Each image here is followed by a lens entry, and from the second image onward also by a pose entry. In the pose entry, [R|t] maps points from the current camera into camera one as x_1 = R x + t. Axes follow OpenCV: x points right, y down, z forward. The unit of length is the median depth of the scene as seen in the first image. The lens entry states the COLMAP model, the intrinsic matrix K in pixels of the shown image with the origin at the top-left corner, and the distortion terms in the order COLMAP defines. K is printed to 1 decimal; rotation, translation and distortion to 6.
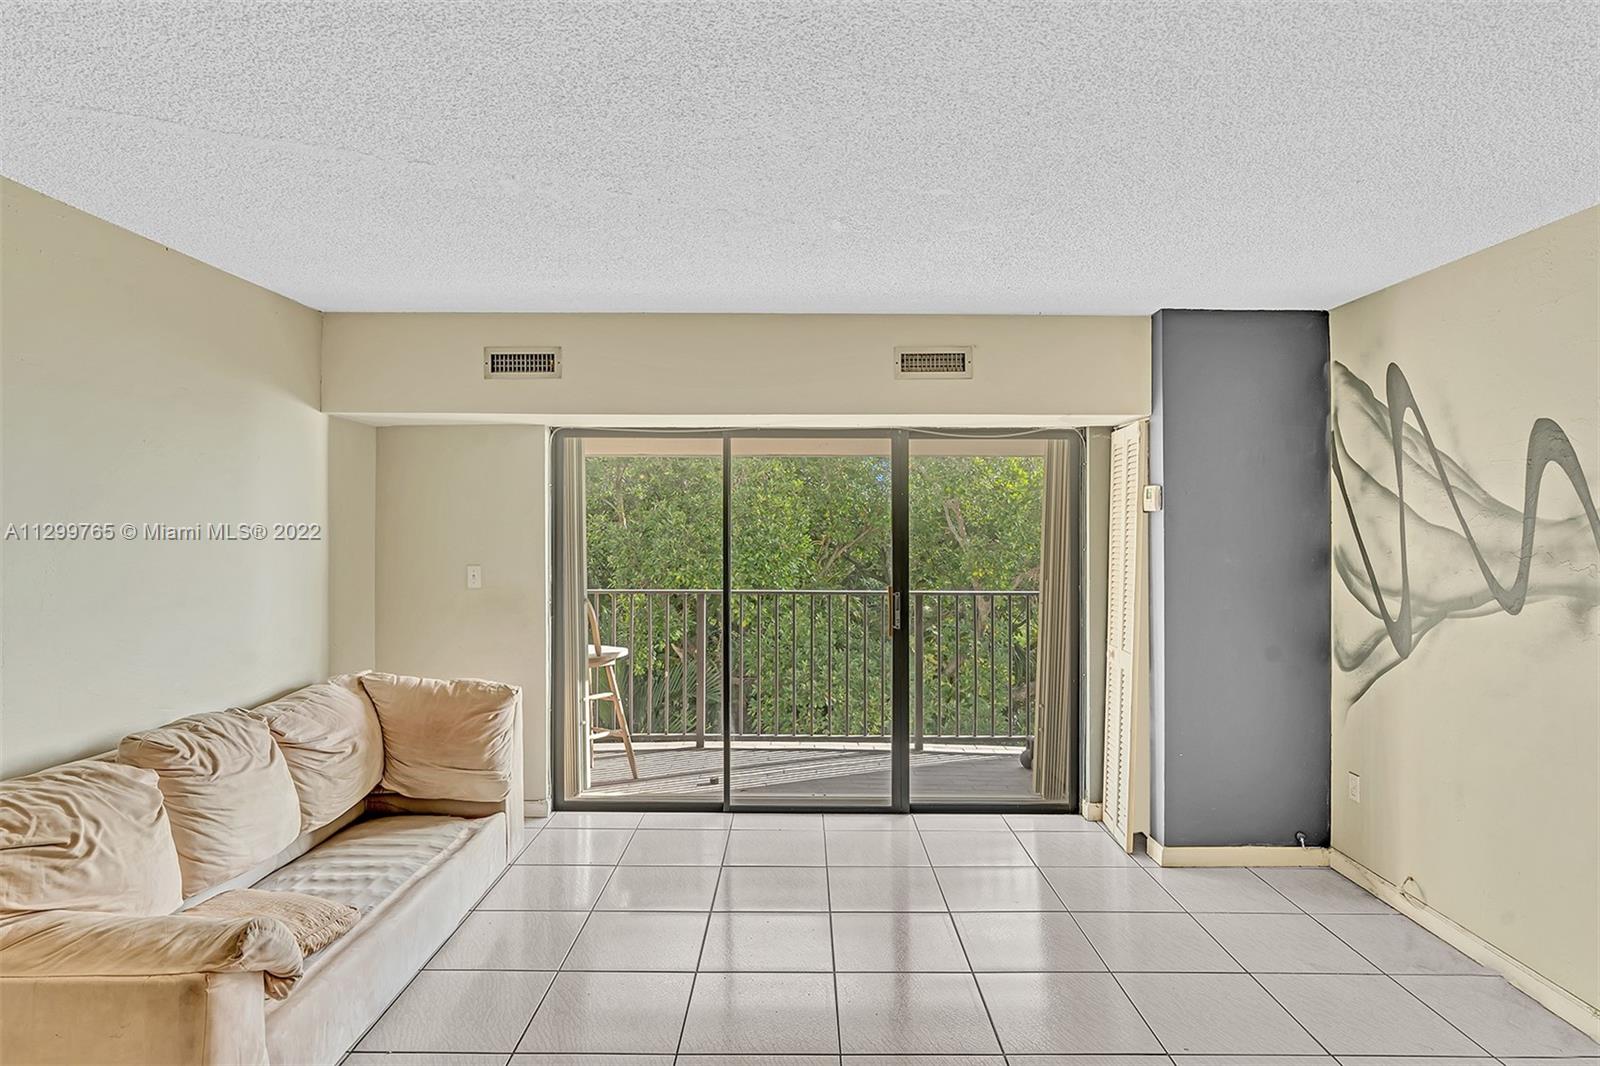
lens RADIAL K [[873.3, 0, 796.9], [0, 873.3, 520.0], [0, 0, 1]] dist [-0.013033, 0.003340]
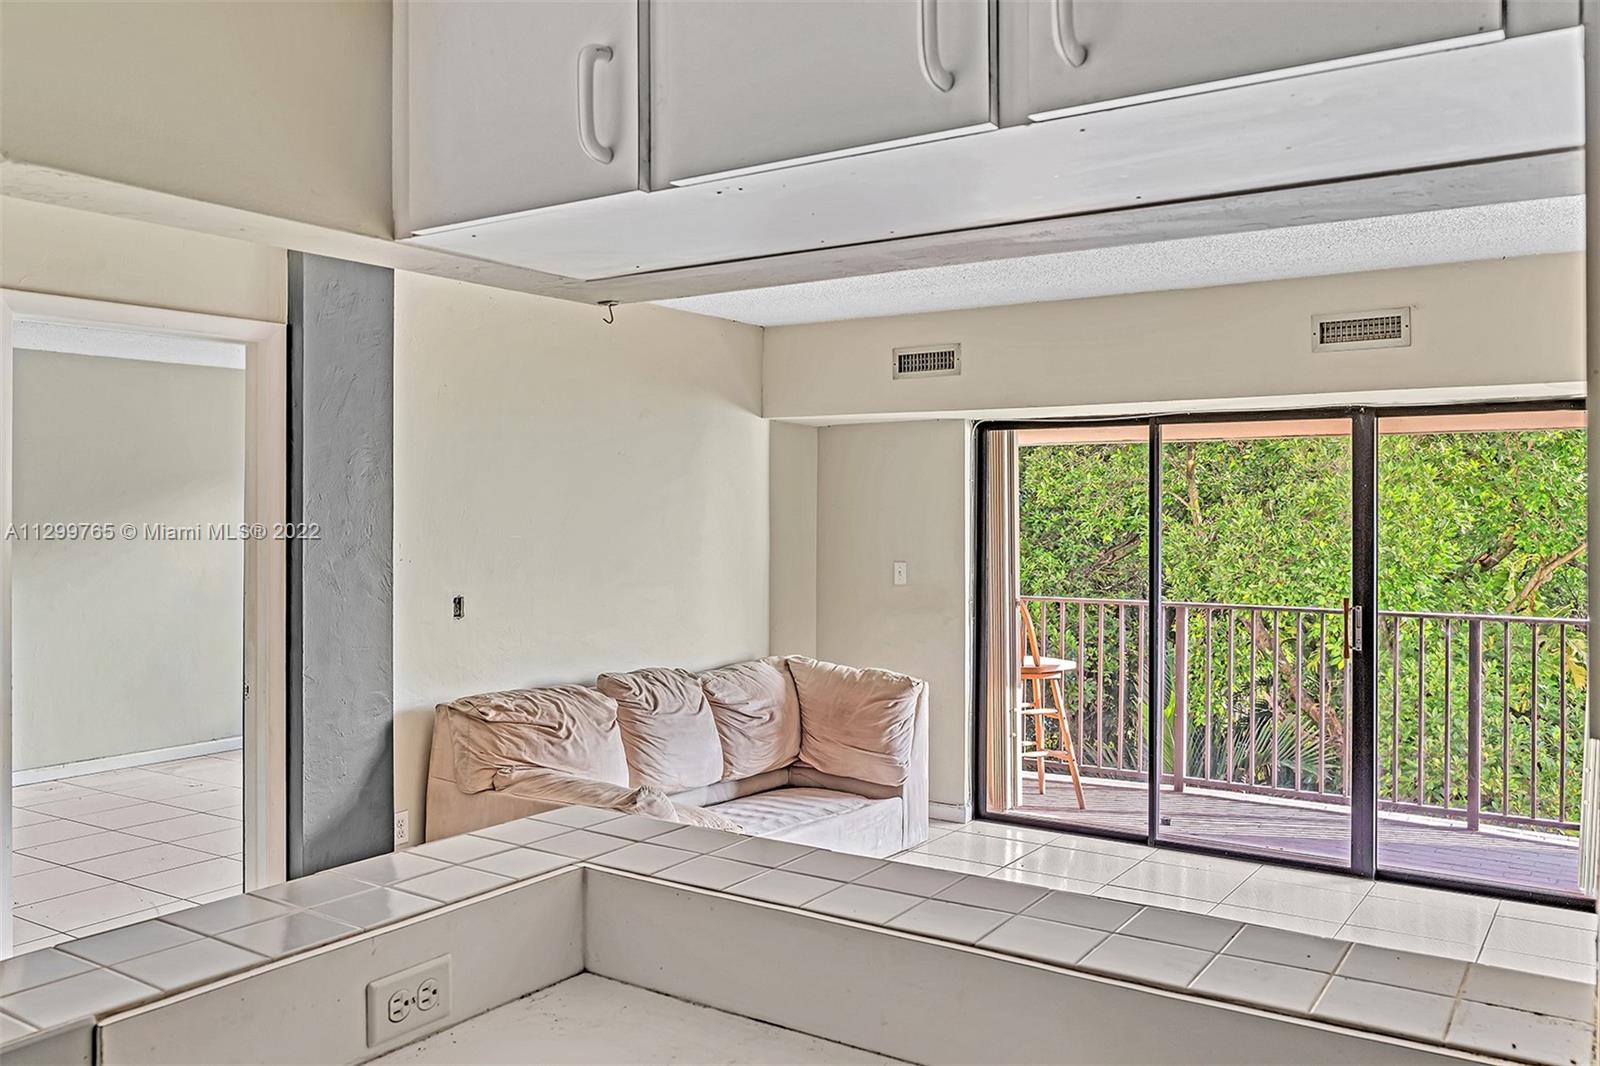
lens RADIAL K [[1264.0, 0, 794.1], [0, 1264.0, 509.0], [0, 0, 1]] dist [-0.018219, 0.010179]
pose [[0.835726, -0.001193, -0.549146, 0.386708], [-0.004349, 0.999952, -0.008791, 0.005577], [0.549130, 0.009735, 0.835680, -0.333714]]
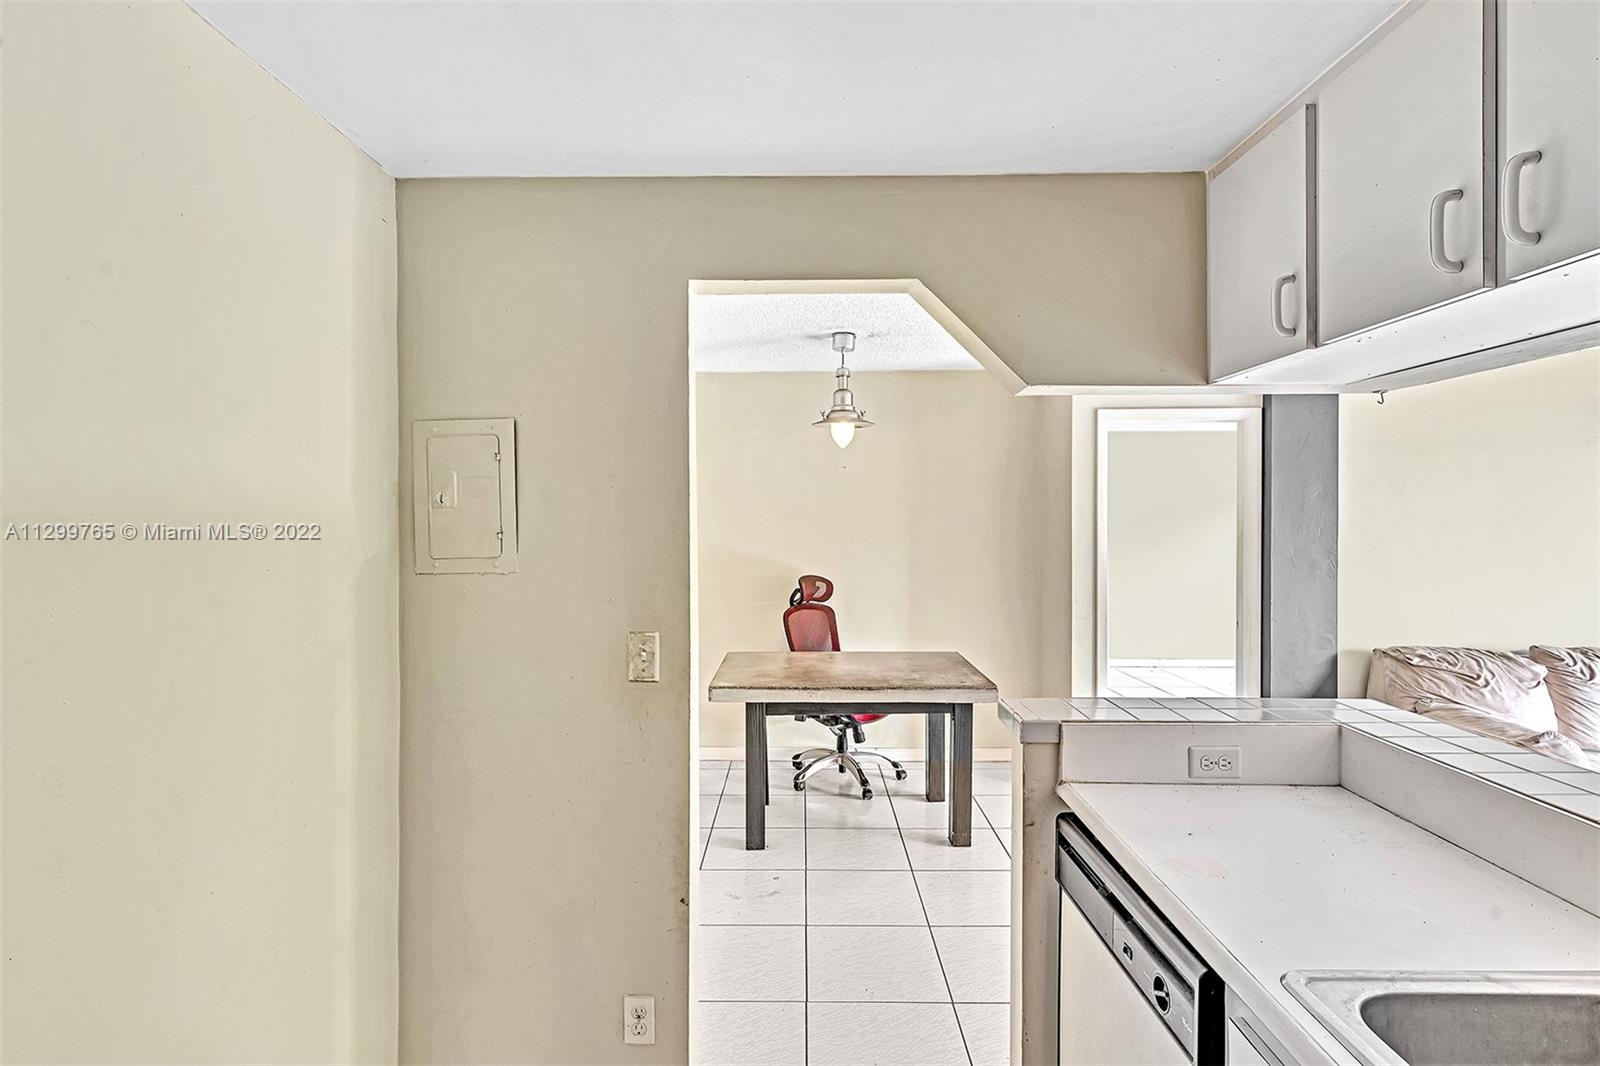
lens RADIAL K [[771.7, 0, 778.6], [0, 771.7, 518.3], [0, 0, 1]] dist [-0.024908, 0.005559]
pose [[-0.029108, -0.001101, -0.999576, 0.549305], [-0.008959, 0.999960, -0.000841, 0.005709], [0.999536, 0.008931, -0.029117, -0.330246]]
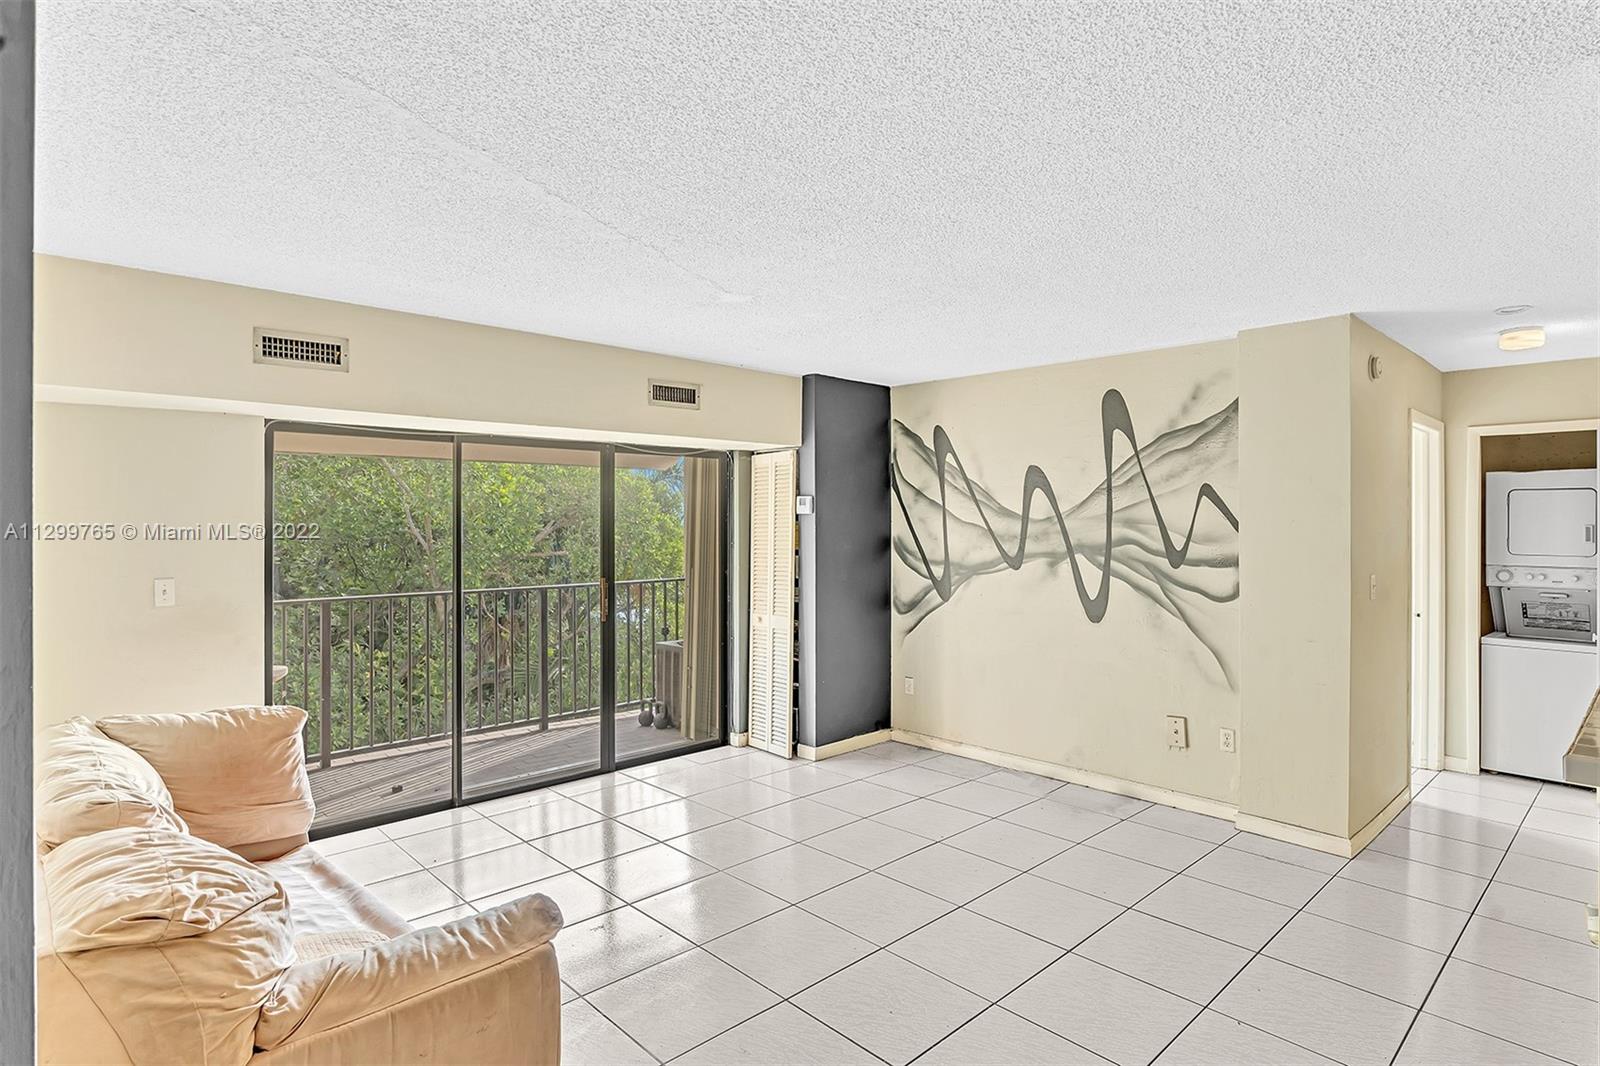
lens RADIAL K [[834.5, 0, 794.8], [0, 834.5, 516.6], [0, 0, 1]] dist [-0.011208, 0.002339]
pose [[0.728320, -0.001150, 0.685236, -0.563838], [0.005842, 0.999973, -0.004530, 0.000180], [-0.685212, 0.007303, 0.728307, 0.016205]]
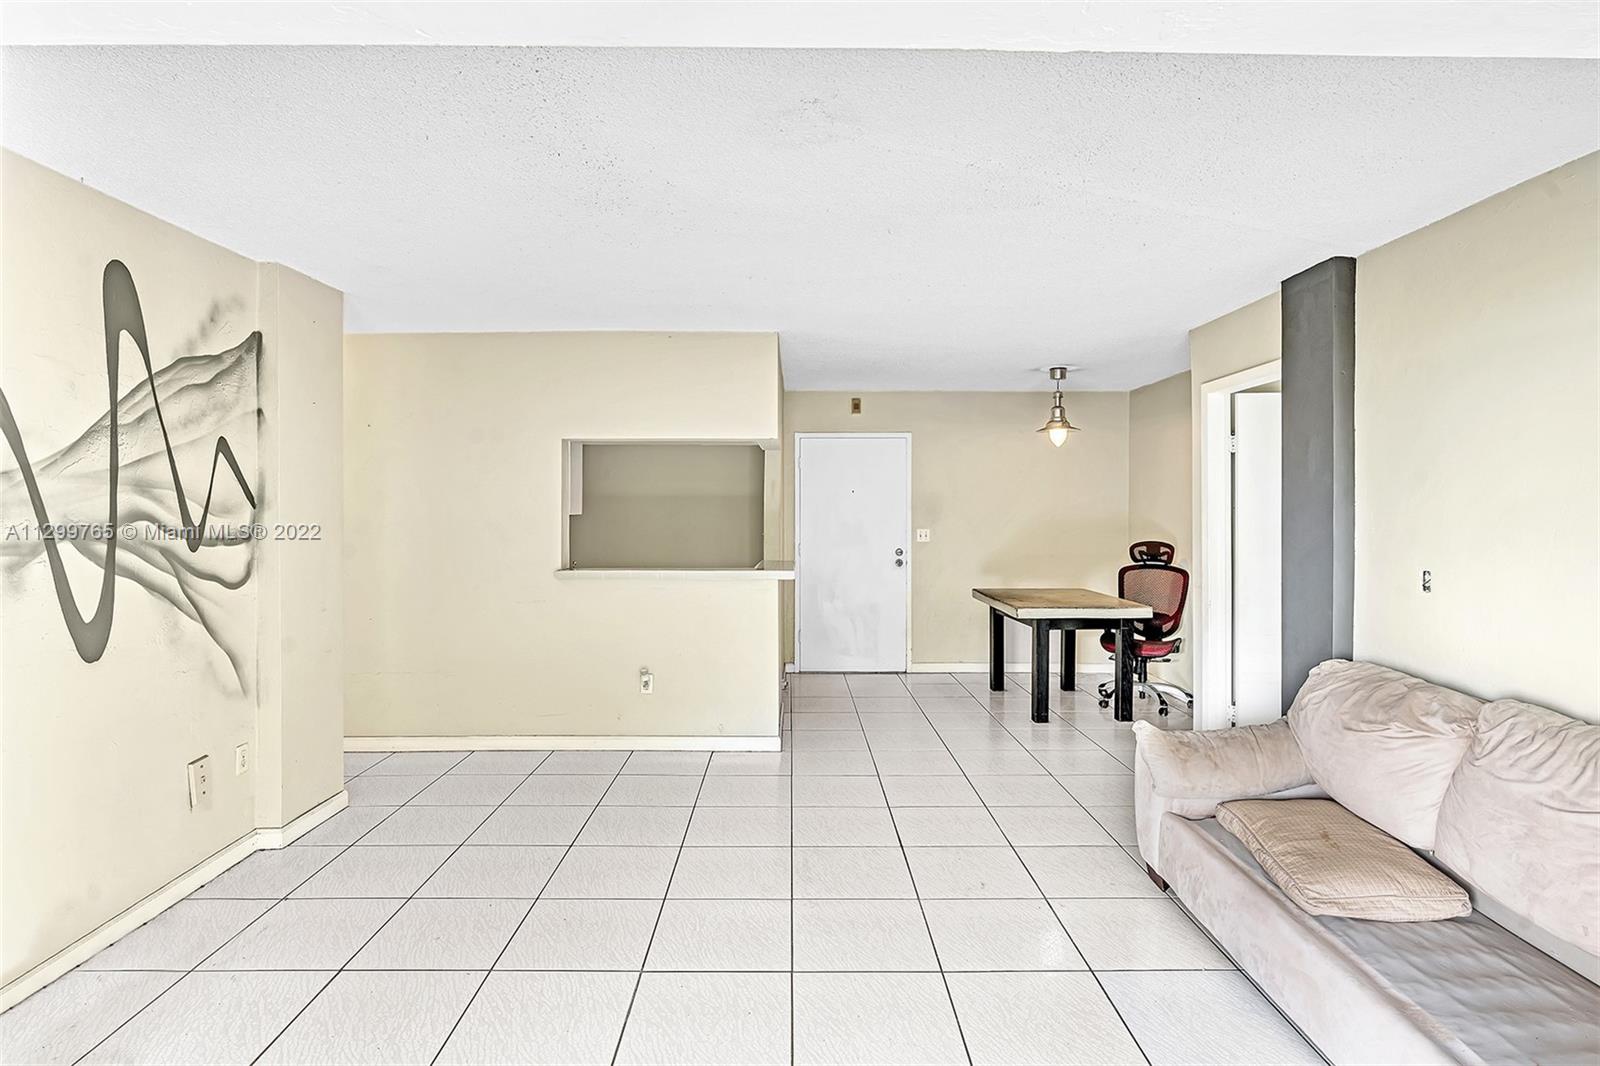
lens RADIAL K [[834.5, 0, 809.3], [0, 834.5, 509.1], [0, 0, 1]] dist [-0.011208, 0.002339]
pose [[-0.999786, -0.003436, -0.020424, 0.030593], [-0.003612, 0.999956, 0.008613, 0.018779], [0.020393, 0.008685, -0.999754, 1.333471]]
